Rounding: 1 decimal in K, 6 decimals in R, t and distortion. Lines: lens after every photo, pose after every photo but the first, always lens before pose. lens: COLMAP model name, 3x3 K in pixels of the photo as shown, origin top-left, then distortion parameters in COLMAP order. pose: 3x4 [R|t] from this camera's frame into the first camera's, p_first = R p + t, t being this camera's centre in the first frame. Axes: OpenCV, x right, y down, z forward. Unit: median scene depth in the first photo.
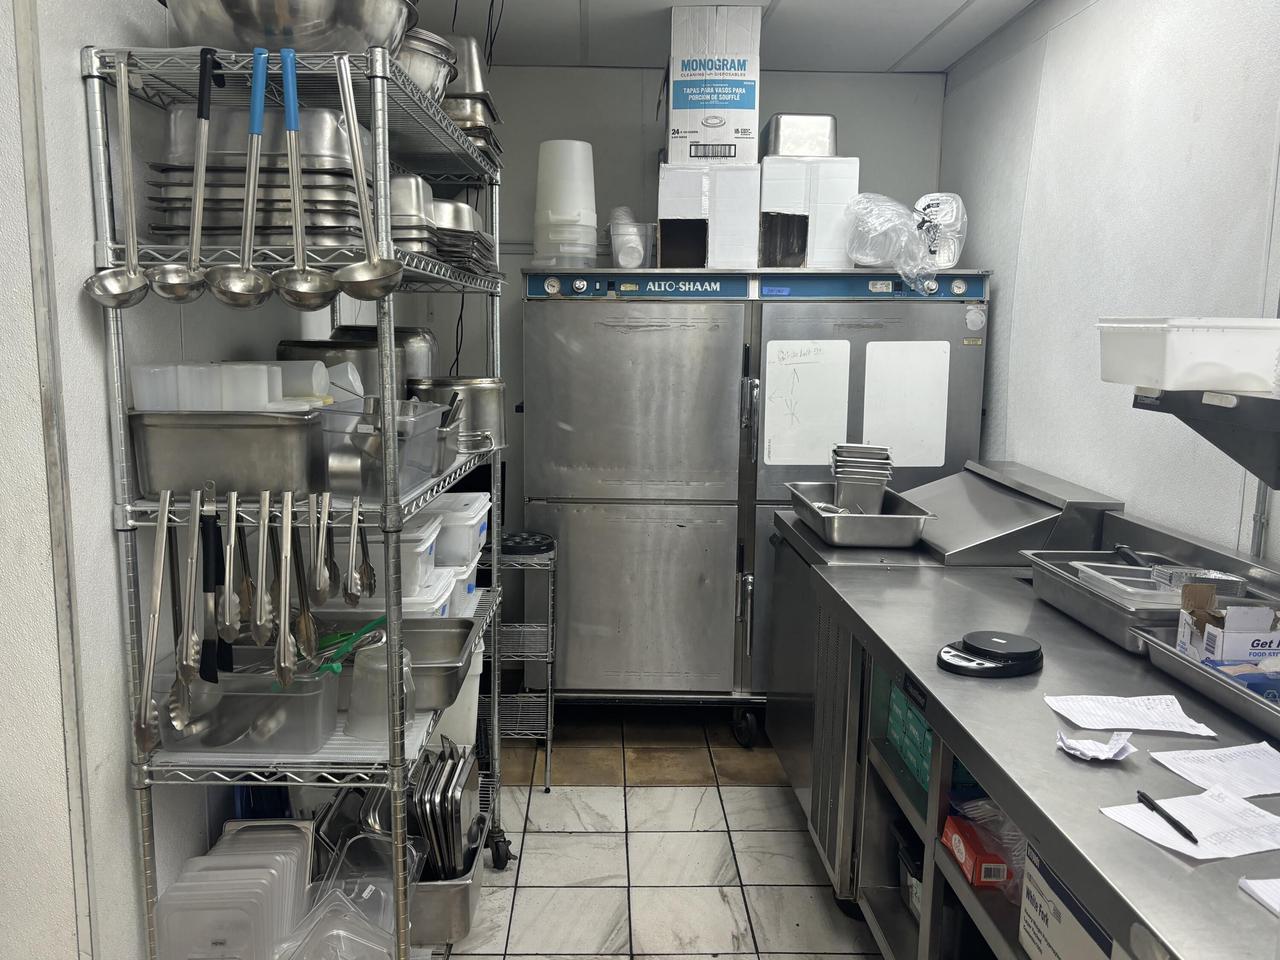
lens RADIAL K [[996.8, 0, 640.0], [0, 996.8, 480.0], [0, 0, 1]] dist [0.076463, -0.071433]
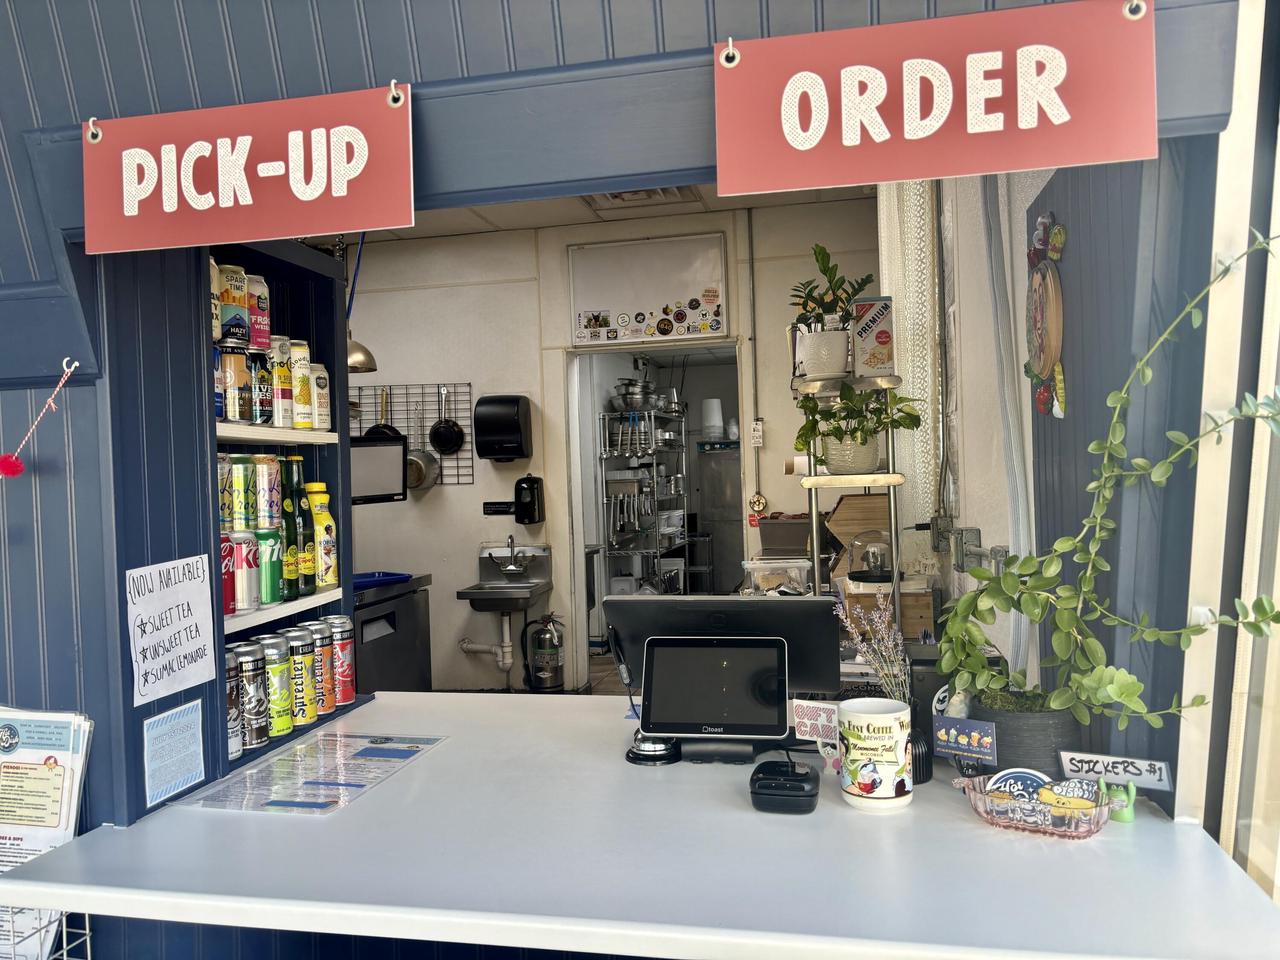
lens RADIAL K [[996.8, 0, 640.0], [0, 996.8, 480.0], [0, 0, 1]] dist [0.076463, -0.071433]
pose [[0.966400, -0.050085, -0.252117, 0.882189], [0.014277, 0.989778, -0.141900, 0.612472], [0.256647, 0.133532, 0.957236, -3.583146]]
